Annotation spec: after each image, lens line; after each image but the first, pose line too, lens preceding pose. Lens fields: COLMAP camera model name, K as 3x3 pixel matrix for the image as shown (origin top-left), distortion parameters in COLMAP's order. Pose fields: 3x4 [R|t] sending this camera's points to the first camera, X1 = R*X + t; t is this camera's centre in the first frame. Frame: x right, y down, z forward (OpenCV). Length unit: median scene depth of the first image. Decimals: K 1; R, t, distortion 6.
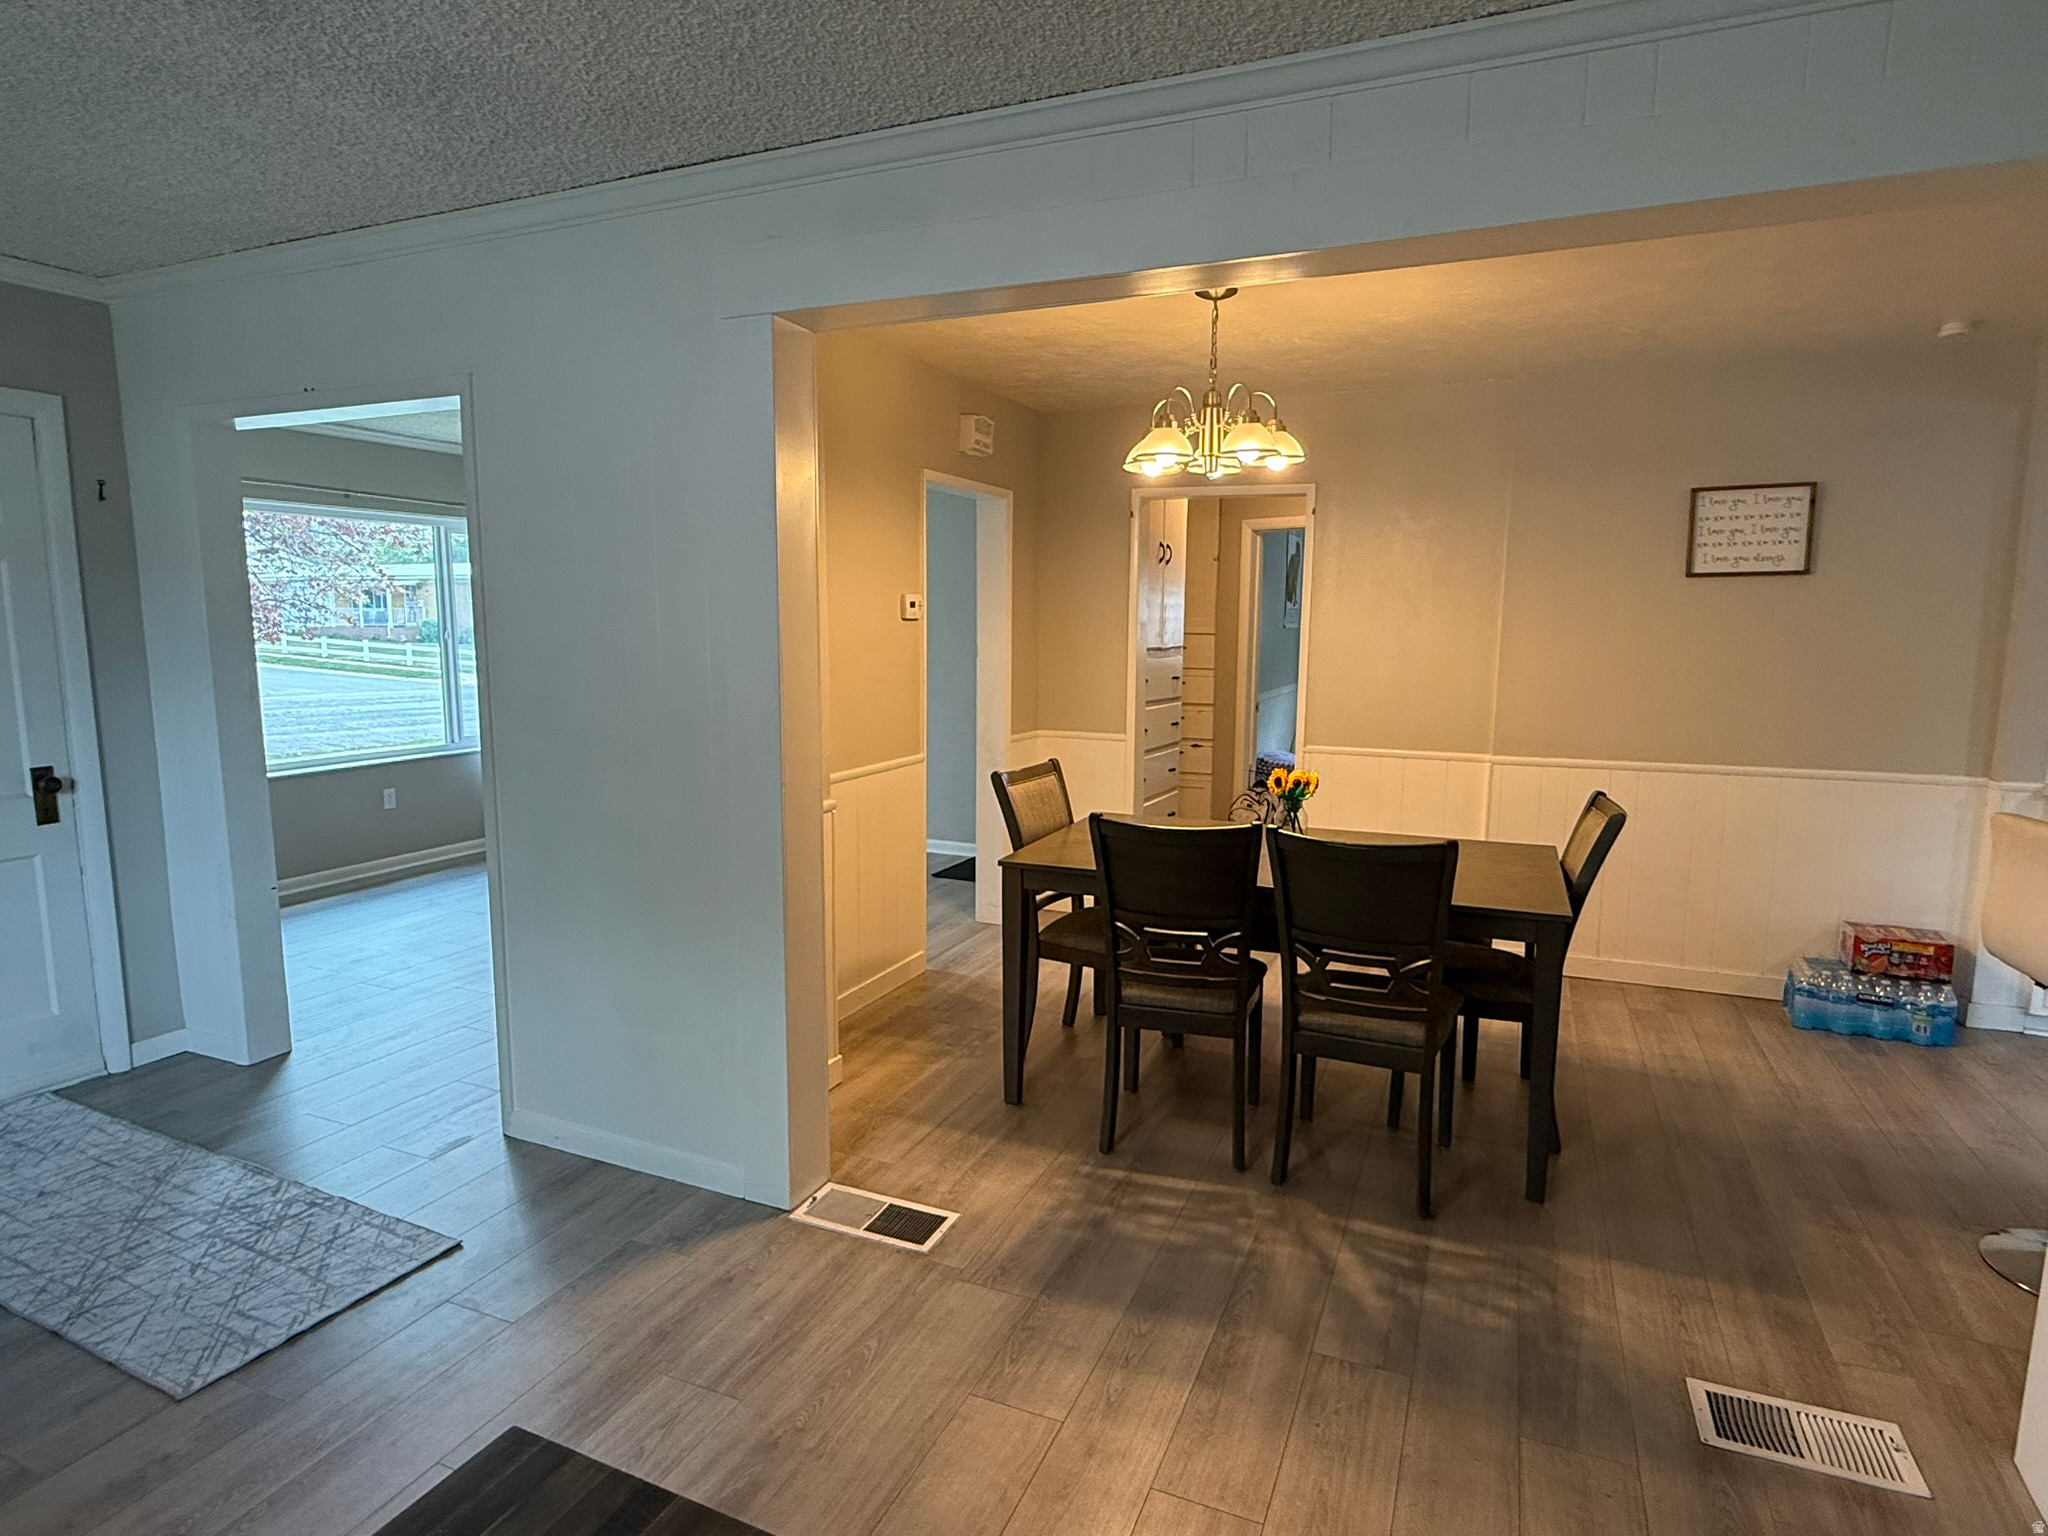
lens RADIAL K [[1139.8, 0, 1016.7], [0, 1139.8, 776.9], [0, 0, 1]] dist [0.000681, -0.000285]
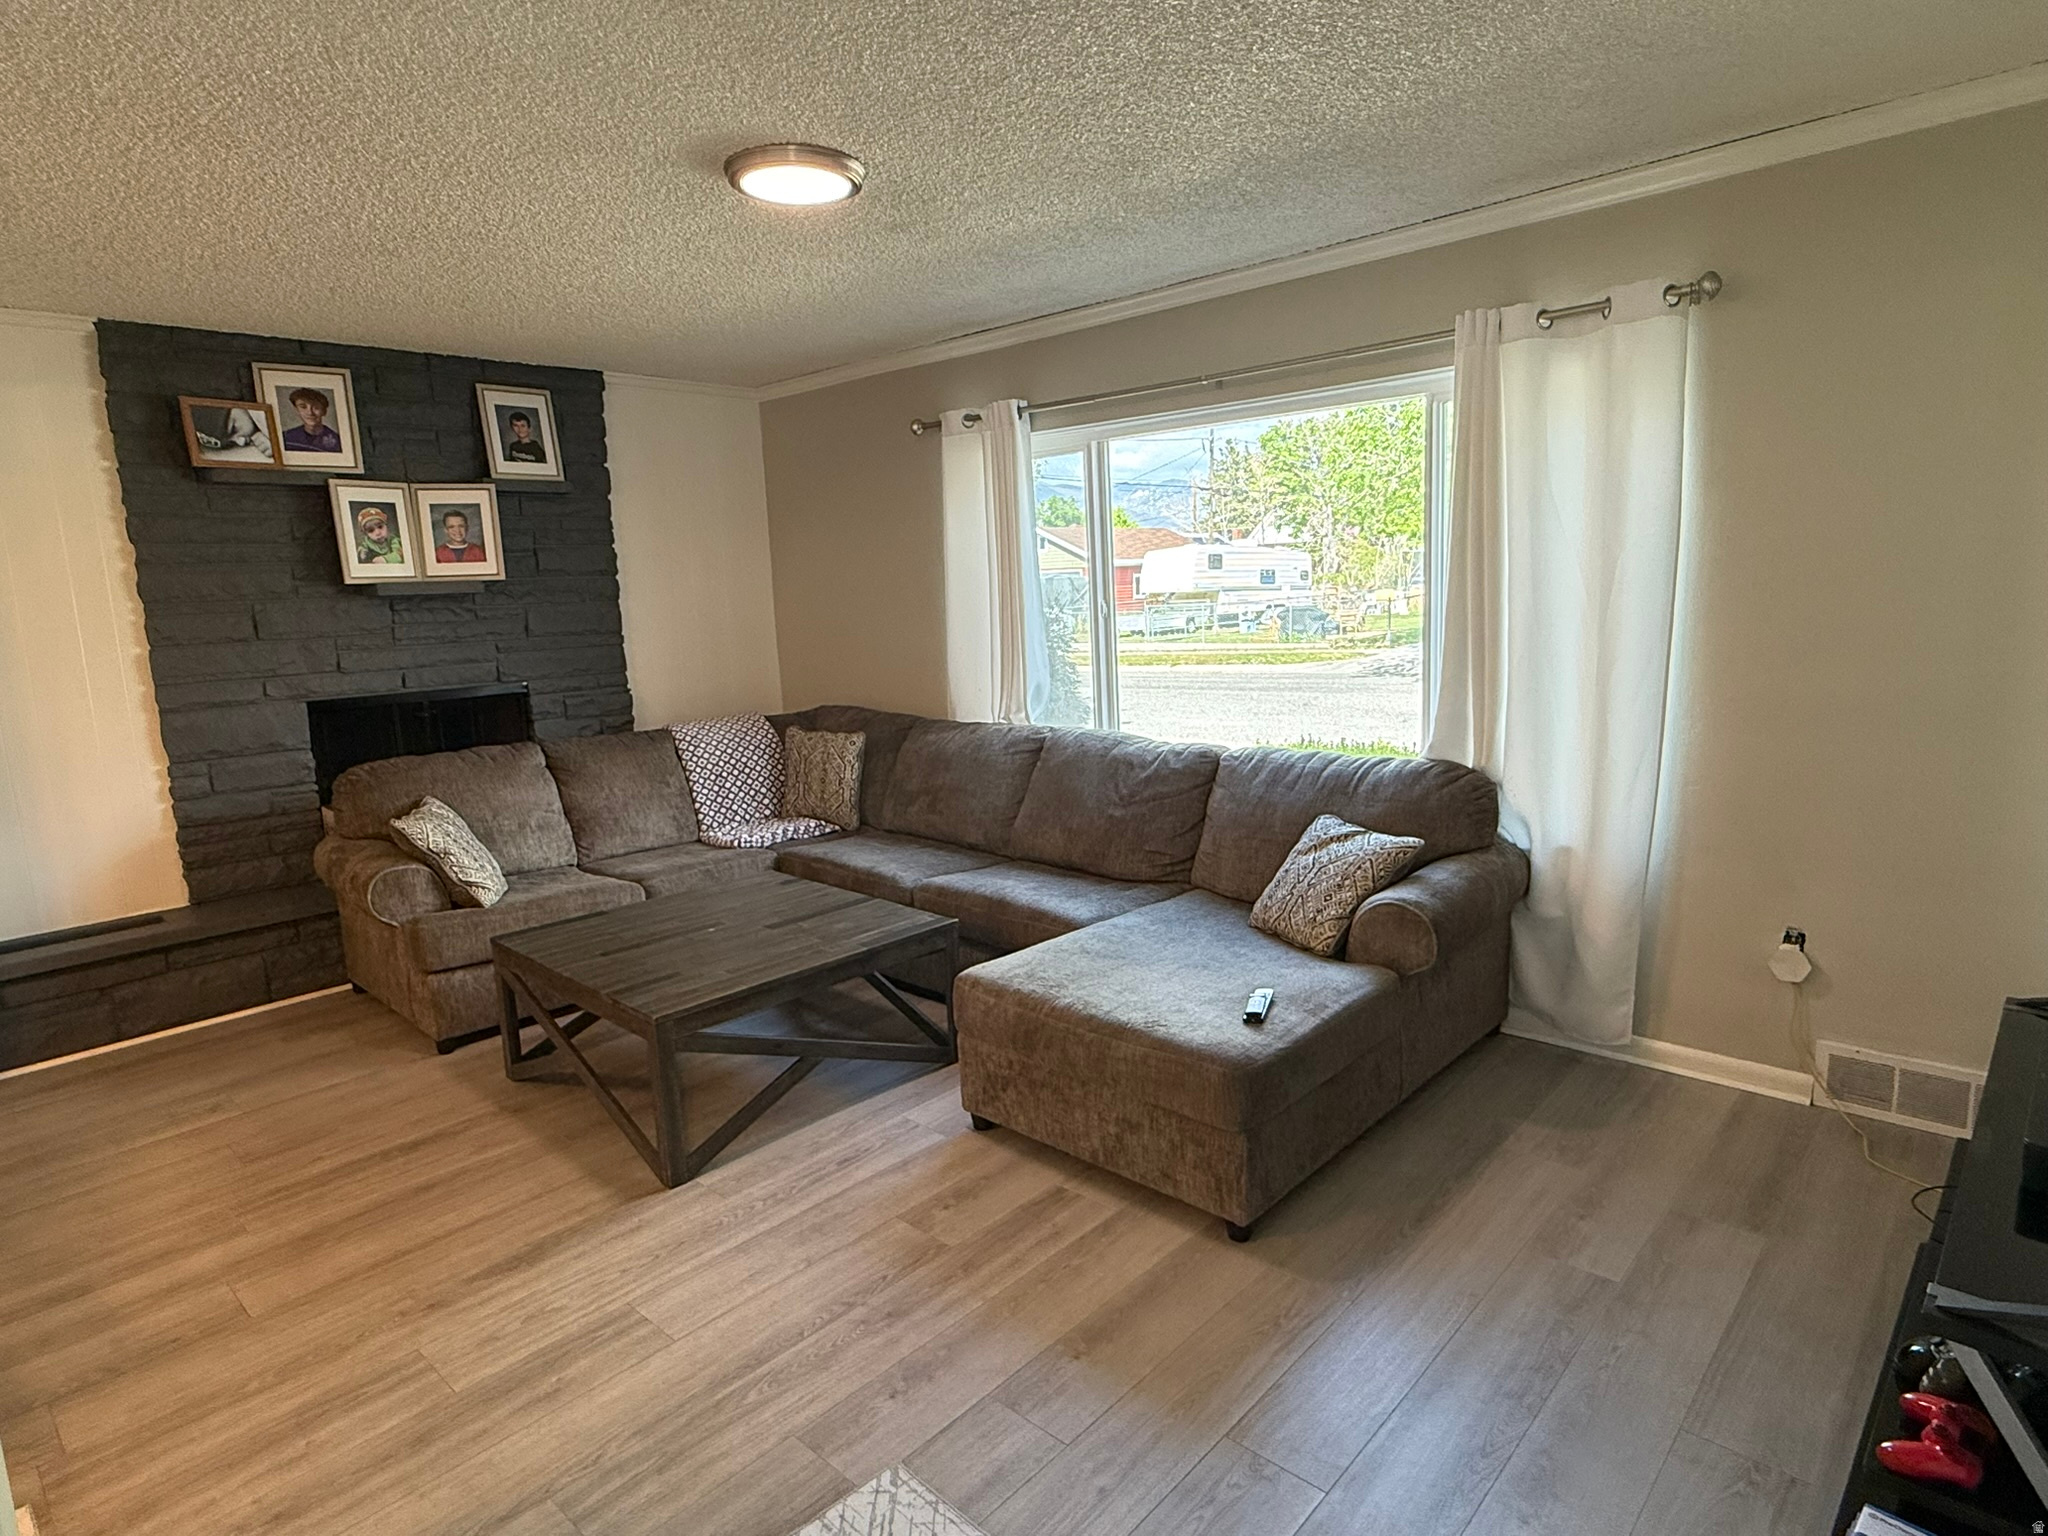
lens RADIAL K [[1139.8, 0, 1013.5], [0, 1139.8, 775.6], [0, 0, 1]] dist [0.000681, -0.000285]
pose [[-0.943527, -0.026225, 0.330256, -0.742065], [0.079145, 0.950155, 0.301564, -0.156038], [-0.321703, 0.310672, -0.894422, 1.082824]]
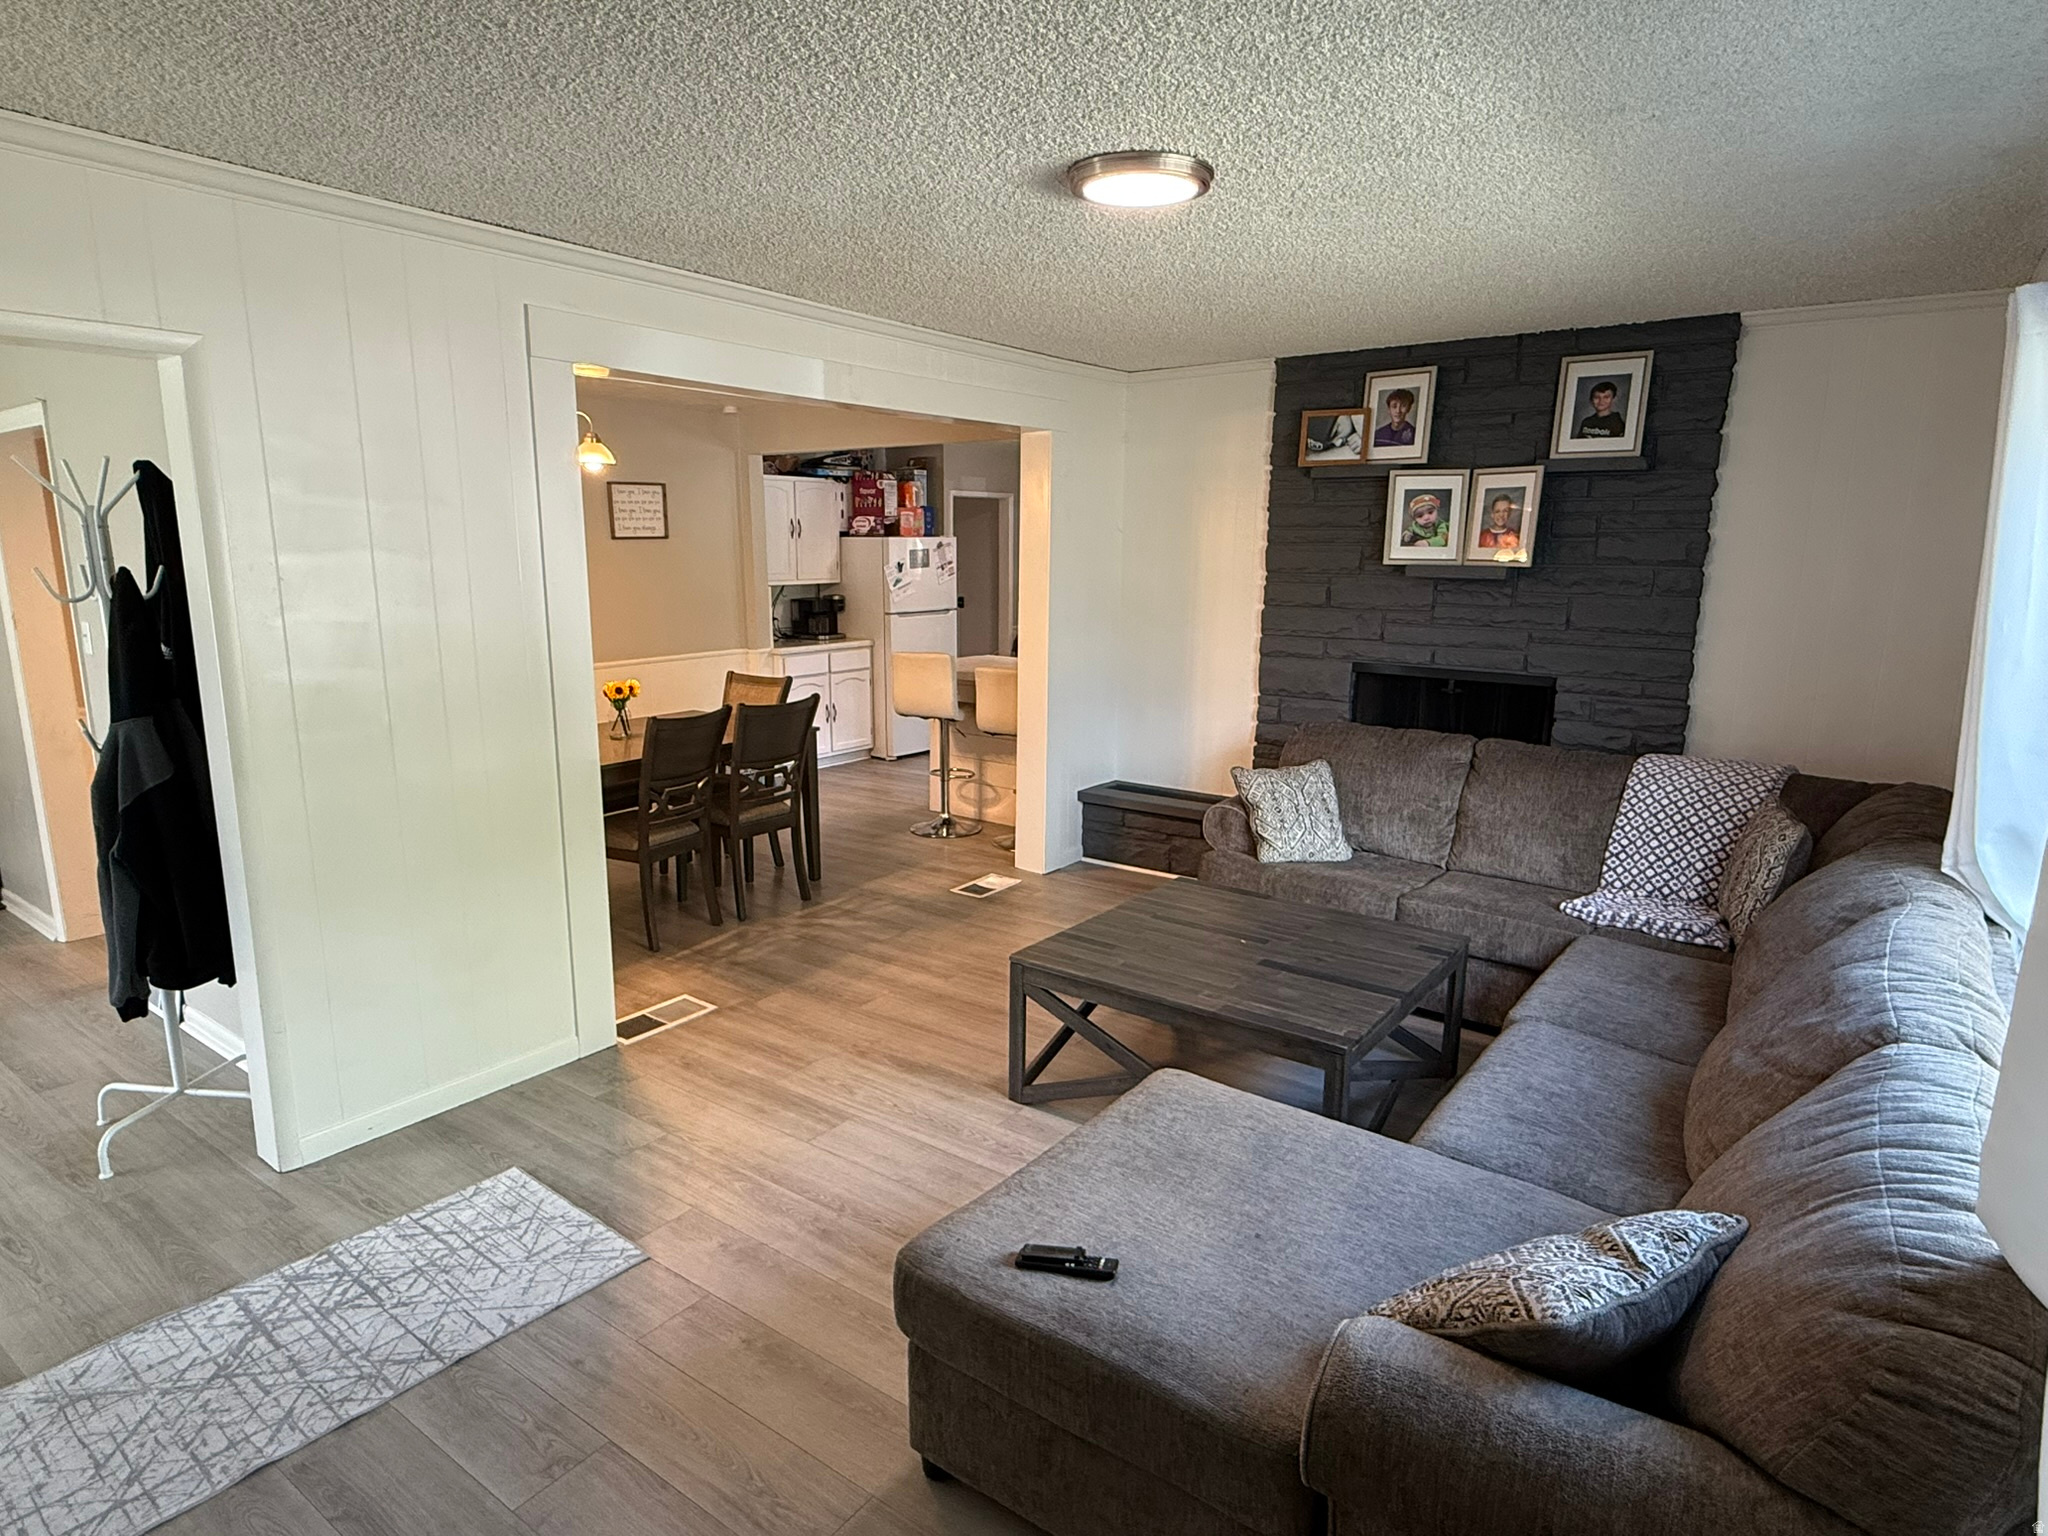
lens RADIAL K [[1139.8, 0, 1016.9], [0, 1139.8, 773.2], [0, 0, 1]] dist [0.000681, -0.000285]
pose [[0.209768, -0.196915, 0.957717, -1.160273], [0.133130, 0.976140, 0.171544, -0.080072], [-0.968645, 0.091517, 0.230978, 0.193853]]
